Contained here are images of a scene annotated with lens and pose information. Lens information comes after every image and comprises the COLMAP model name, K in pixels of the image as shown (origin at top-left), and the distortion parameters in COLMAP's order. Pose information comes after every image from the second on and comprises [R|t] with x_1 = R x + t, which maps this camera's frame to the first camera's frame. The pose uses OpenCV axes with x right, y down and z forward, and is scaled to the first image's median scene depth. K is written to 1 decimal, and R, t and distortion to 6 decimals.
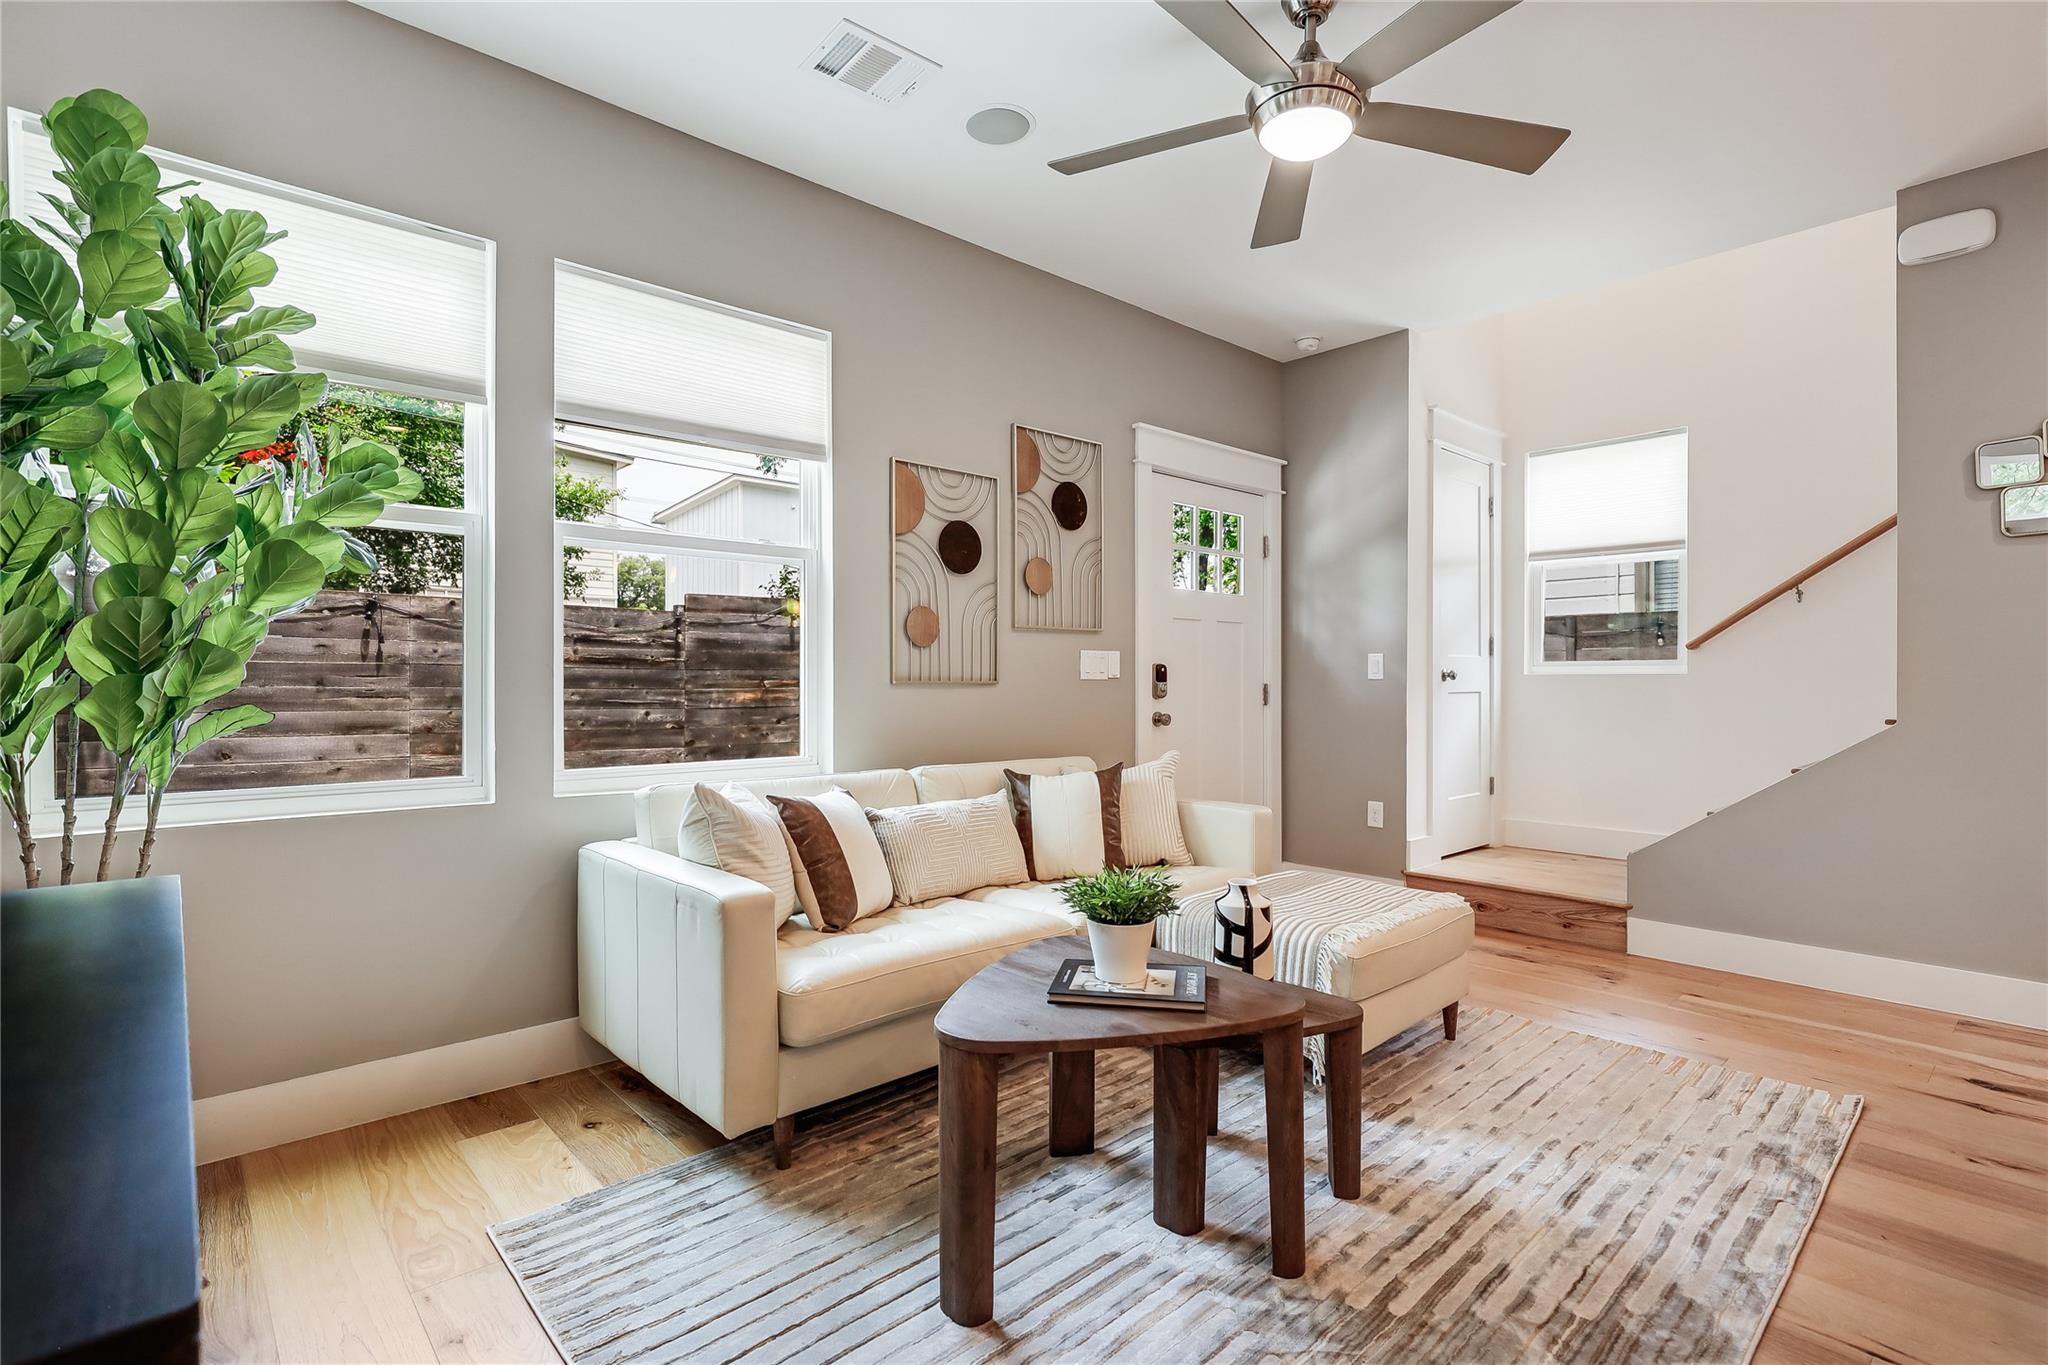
lens RADIAL K [[981.2, 0, 1031.1], [0, 981.2, 676.7], [0, 0, 1]] dist [0.002025, 0.001046]
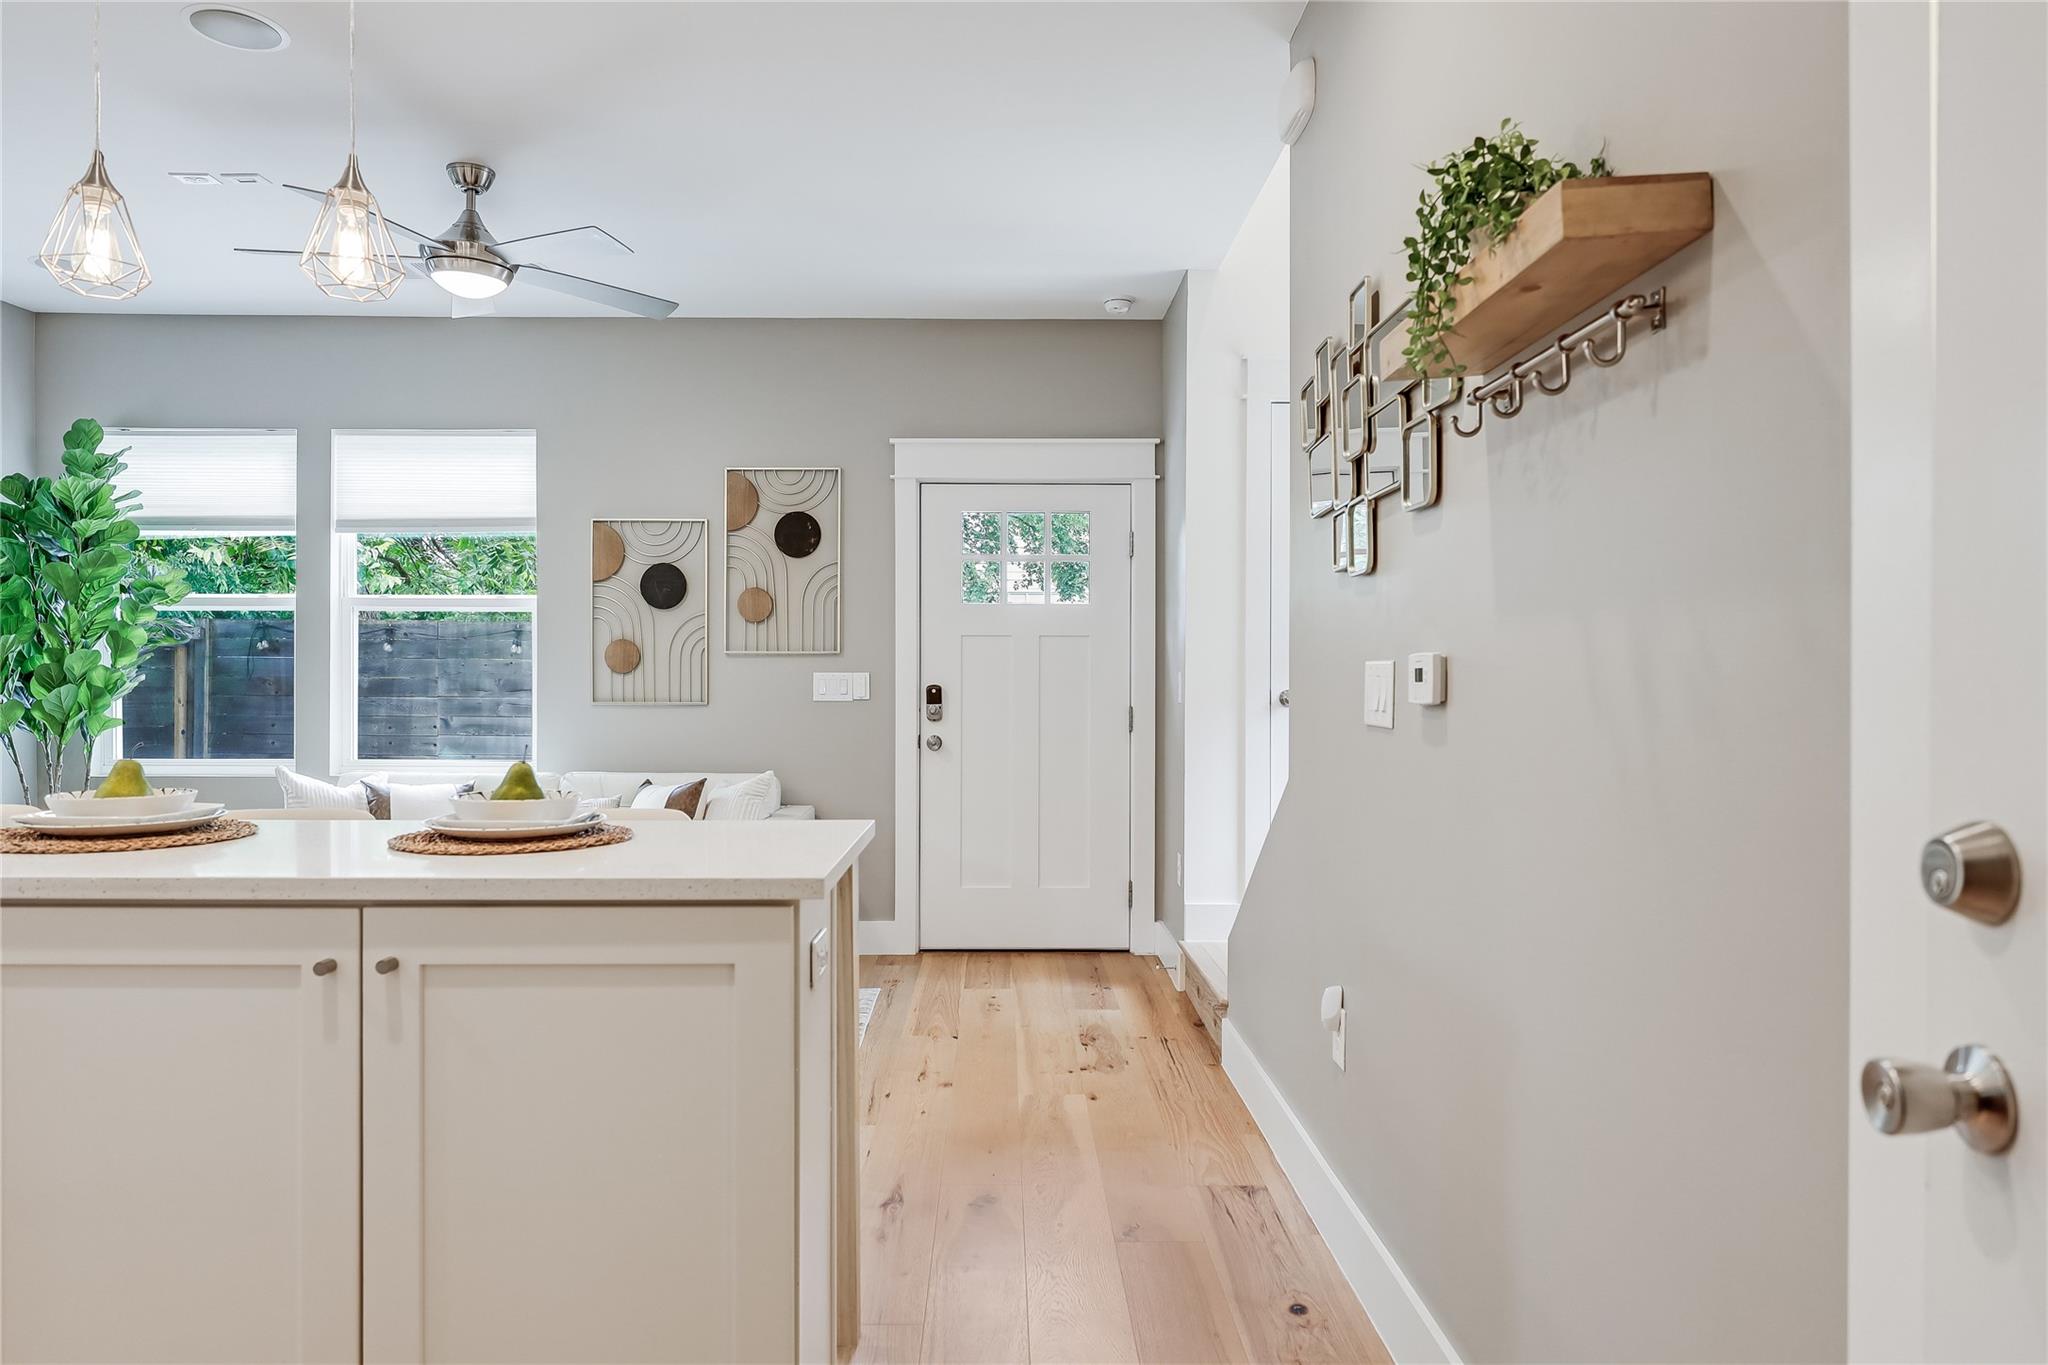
lens RADIAL K [[1300.9, 0, 1017.0], [0, 1300.9, 677.6], [0, 0, 1]] dist [0.027975, 0.000558]
pose [[0.738580, -0.002786, -0.674160, 1.148922], [-0.000897, 0.999987, -0.005115, -0.015088], [0.674165, 0.004382, 0.738568, 0.133065]]
